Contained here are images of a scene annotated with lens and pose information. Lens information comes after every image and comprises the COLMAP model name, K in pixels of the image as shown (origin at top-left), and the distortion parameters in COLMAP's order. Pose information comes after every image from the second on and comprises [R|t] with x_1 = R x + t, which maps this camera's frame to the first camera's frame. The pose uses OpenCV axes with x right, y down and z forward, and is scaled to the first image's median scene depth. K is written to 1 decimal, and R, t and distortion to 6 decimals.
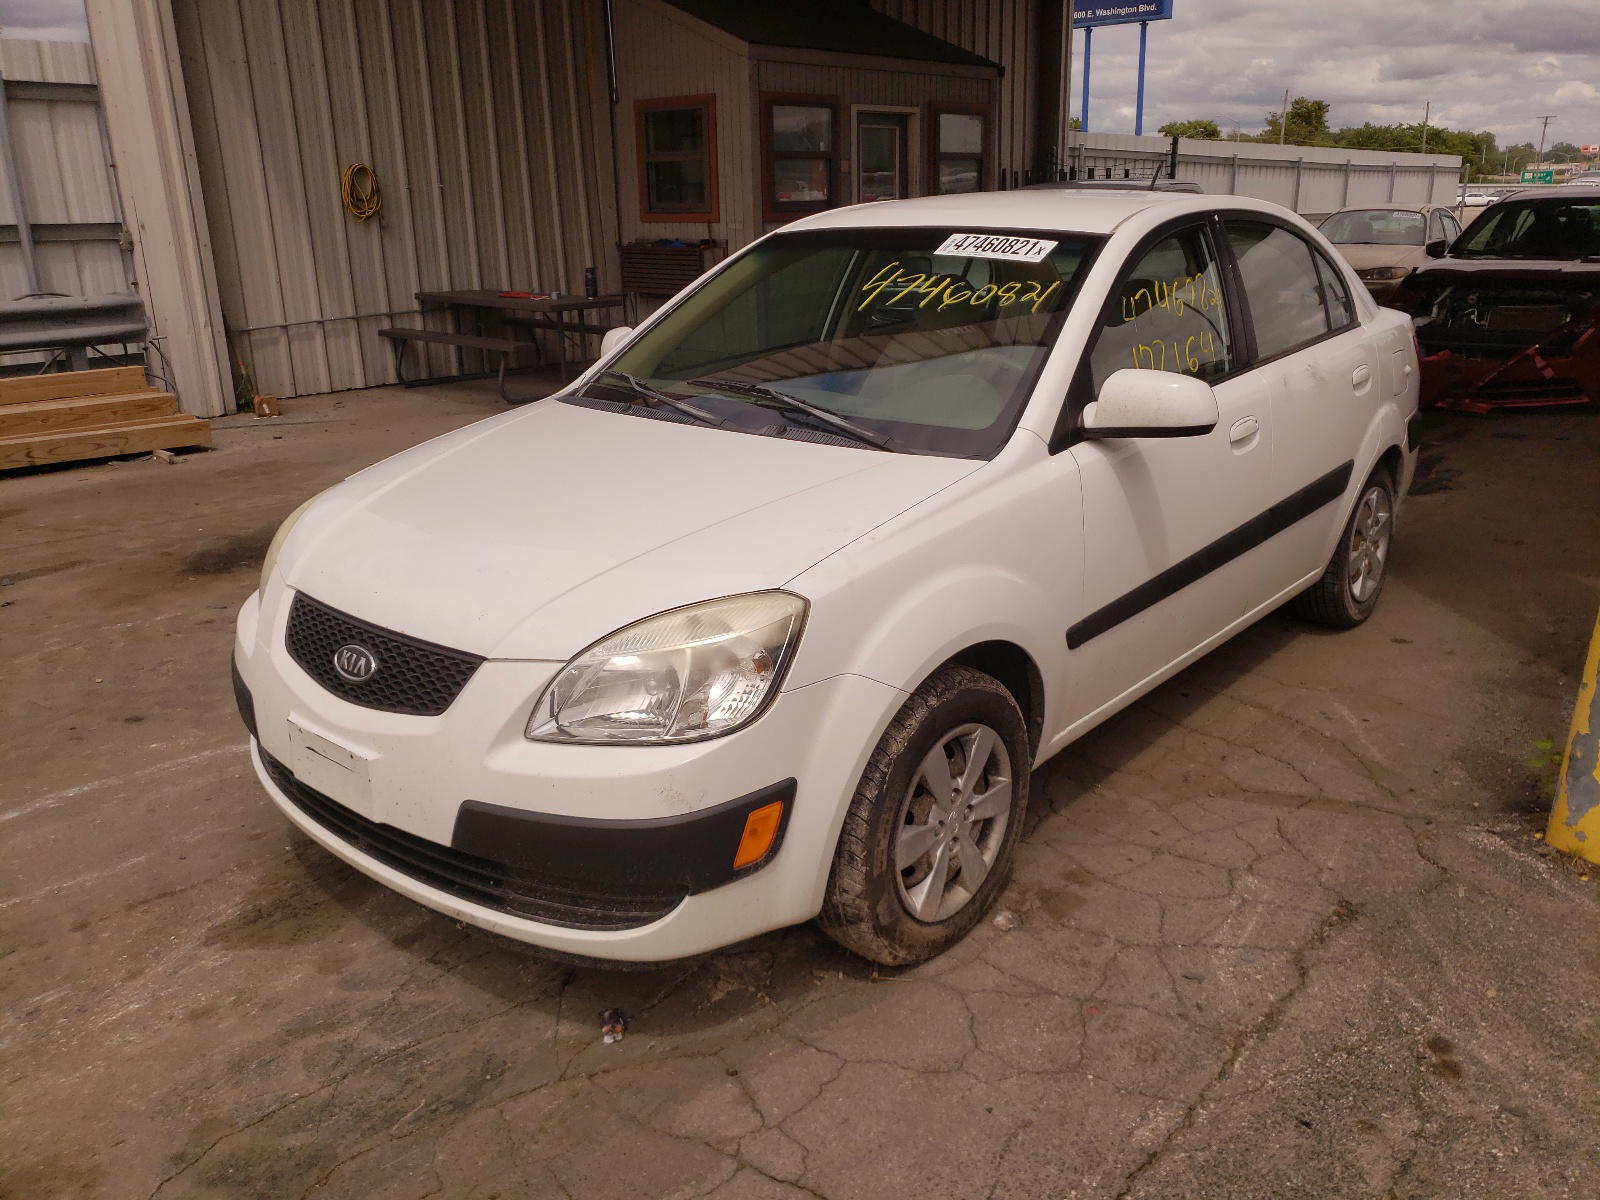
lens RADIAL K [[1236.5, 0, 798.9], [0, 1236.5, 594.4], [0, 0, 1]] dist [-0.017287, 0.036523]
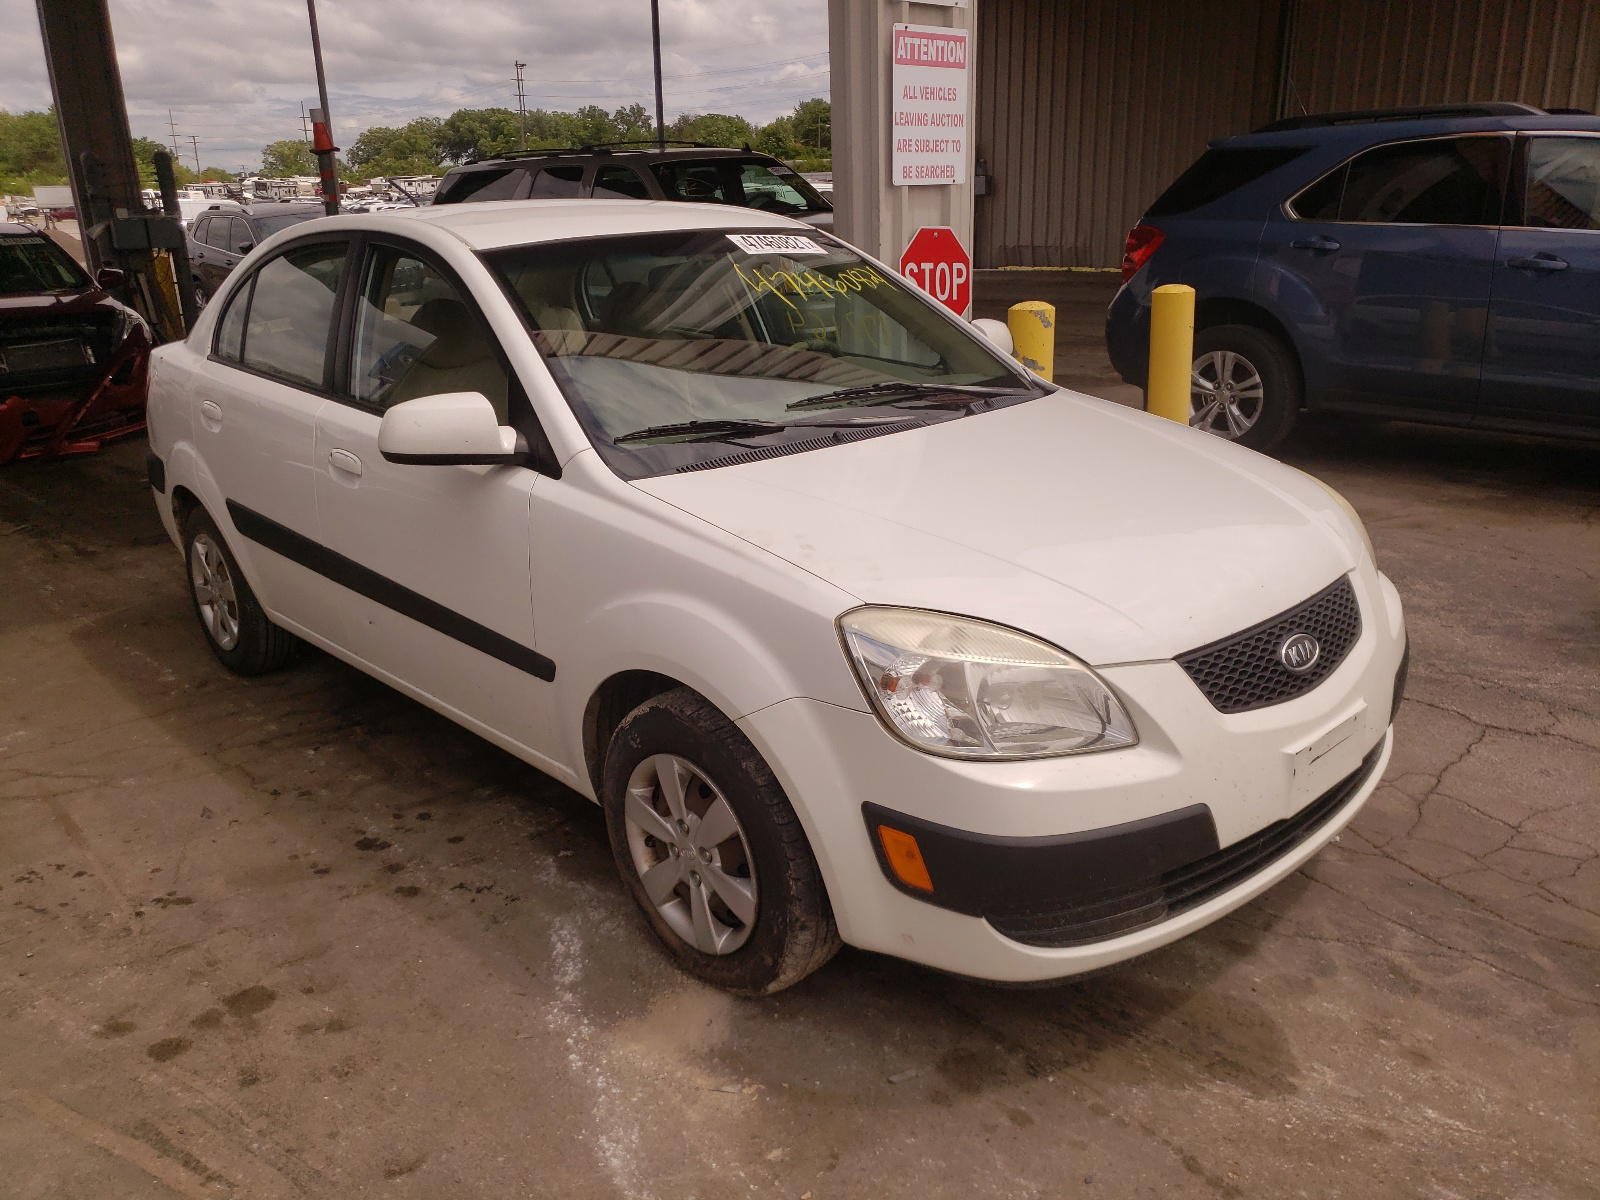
lens RADIAL K [[1236.5, 0, 798.8], [0, 1236.5, 600.6], [0, 0, 1]] dist [-0.017287, 0.036523]
pose [[0.113650, -0.300389, 0.947022, -1.316420], [0.328684, 0.910892, 0.249484, -0.365163], [-0.937577, 0.282917, 0.202256, 1.145755]]
